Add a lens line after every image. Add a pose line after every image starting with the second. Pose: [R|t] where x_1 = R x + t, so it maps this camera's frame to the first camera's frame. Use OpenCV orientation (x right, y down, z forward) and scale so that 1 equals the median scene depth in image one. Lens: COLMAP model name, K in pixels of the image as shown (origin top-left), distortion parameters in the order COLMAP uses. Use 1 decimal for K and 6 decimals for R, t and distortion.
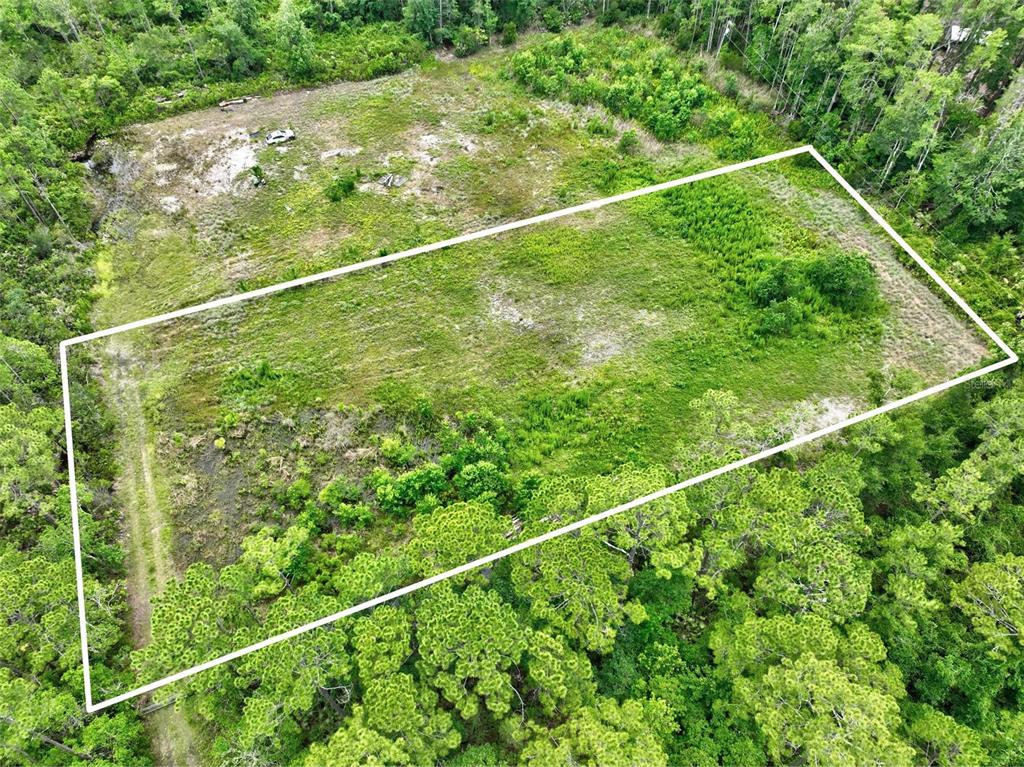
lens RADIAL K [[718.3, 0, 512.3], [0, 718.3, 387.5], [0, 0, 1]] dist [-0.001603, 0.016712]
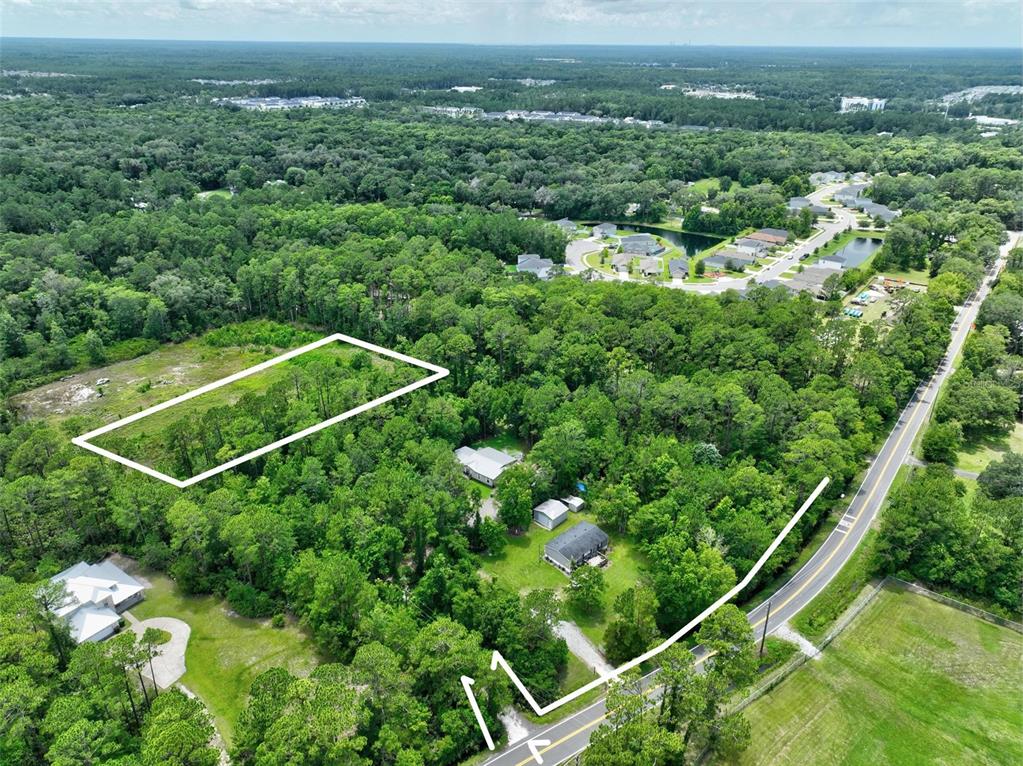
lens RADIAL K [[717.6, 0, 511.8], [0, 717.6, 387.0], [0, 0, 1]] dist [-0.001603, 0.016712]
pose [[0.853676, -0.221692, 0.471264, -0.316077], [0.413485, 0.838673, -0.354483, 0.996206], [-0.316650, 0.497474, 0.807621, -1.186709]]
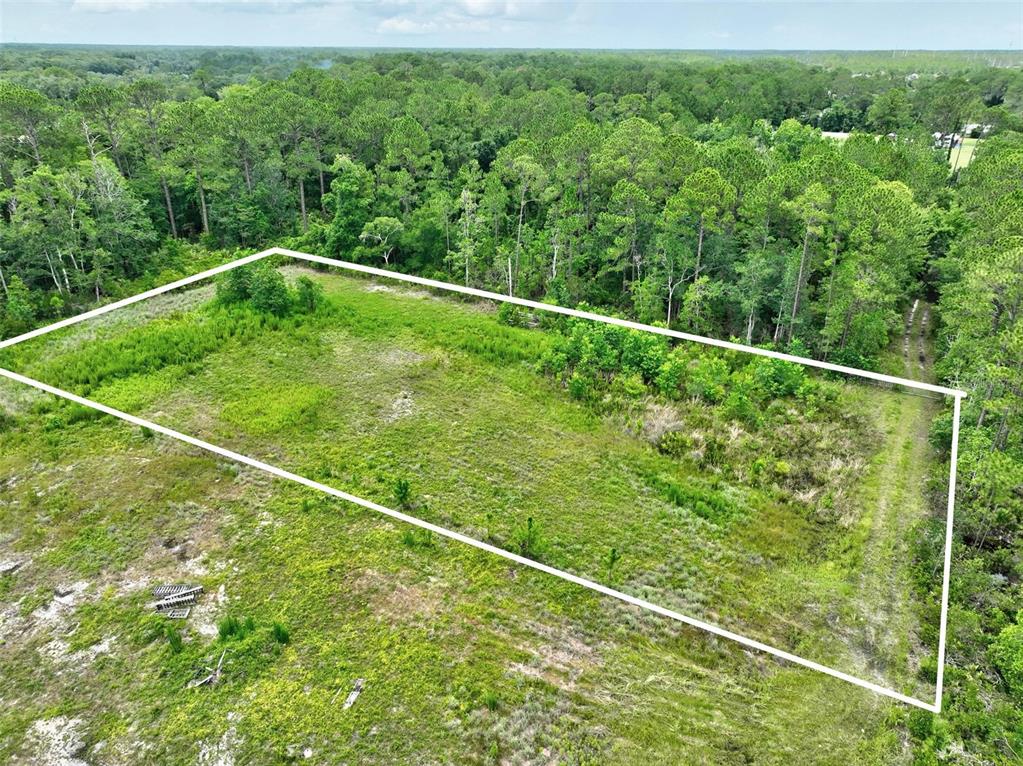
lens RADIAL K [[717.6, 0, 511.8], [0, 717.6, 387.0], [0, 0, 1]] dist [-0.001603, 0.016712]
pose [[-0.584330, -0.351650, 0.731368, -0.584408], [0.647483, 0.341269, 0.681396, -0.513485], [-0.489207, 0.871709, 0.028274, 0.784278]]
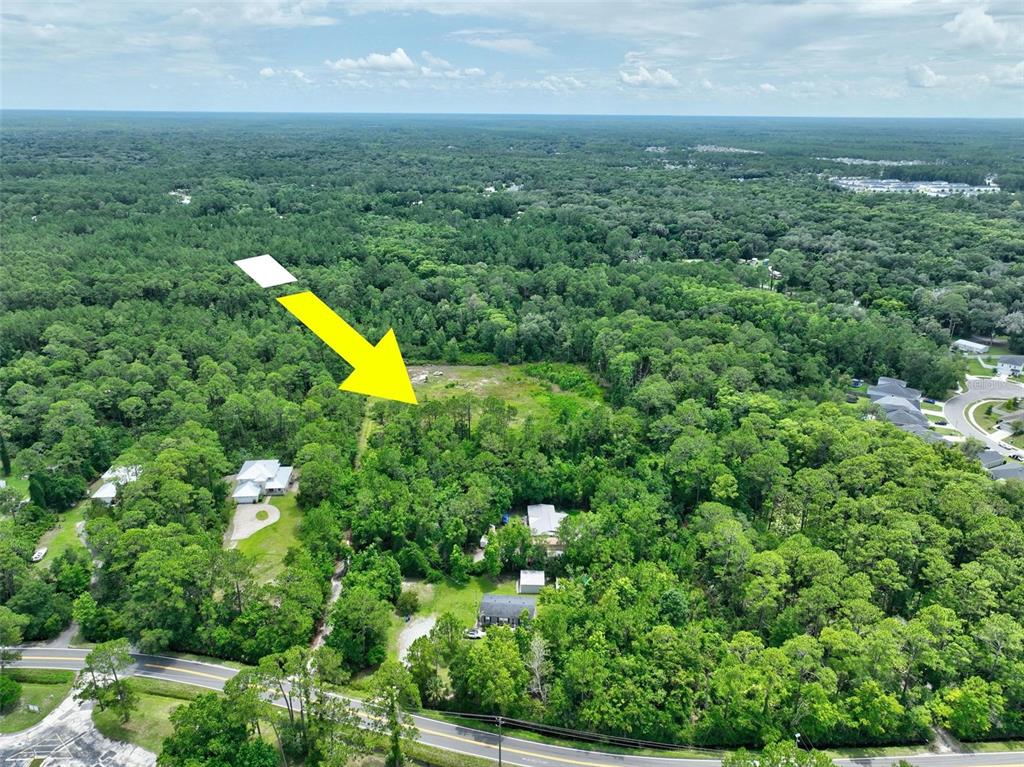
lens RADIAL K [[718.3, 0, 512.3], [0, 718.3, 387.5], [0, 0, 1]] dist [-0.001603, 0.016712]
pose [[0.951853, 0.116511, -0.283550, 0.884021], [-0.250068, 0.830124, -0.498357, 1.191284], [0.177318, 0.545270, 0.819292, -1.457983]]
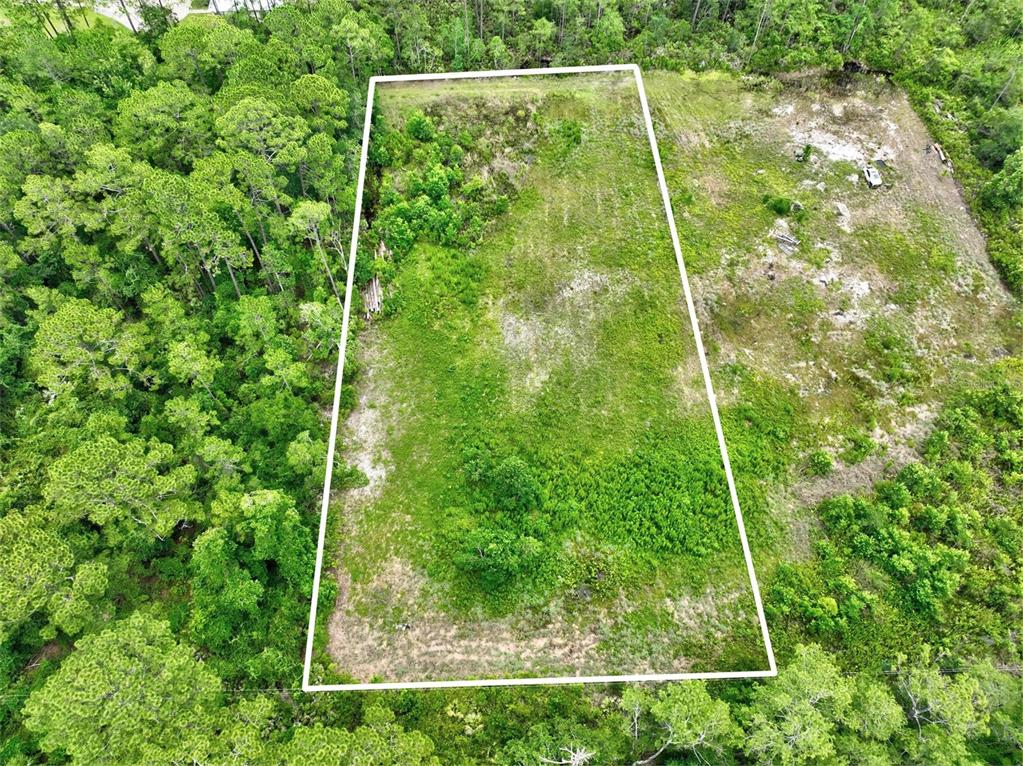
lens RADIAL K [[717.6, 0, 511.8], [0, 717.6, 387.0], [0, 0, 1]] dist [-0.001603, 0.016712]
pose [[-0.337225, 0.790038, -0.511976, 0.636781], [-0.757360, 0.095356, 0.645998, -0.632461], [0.559182, 0.605597, 0.566187, 0.354970]]
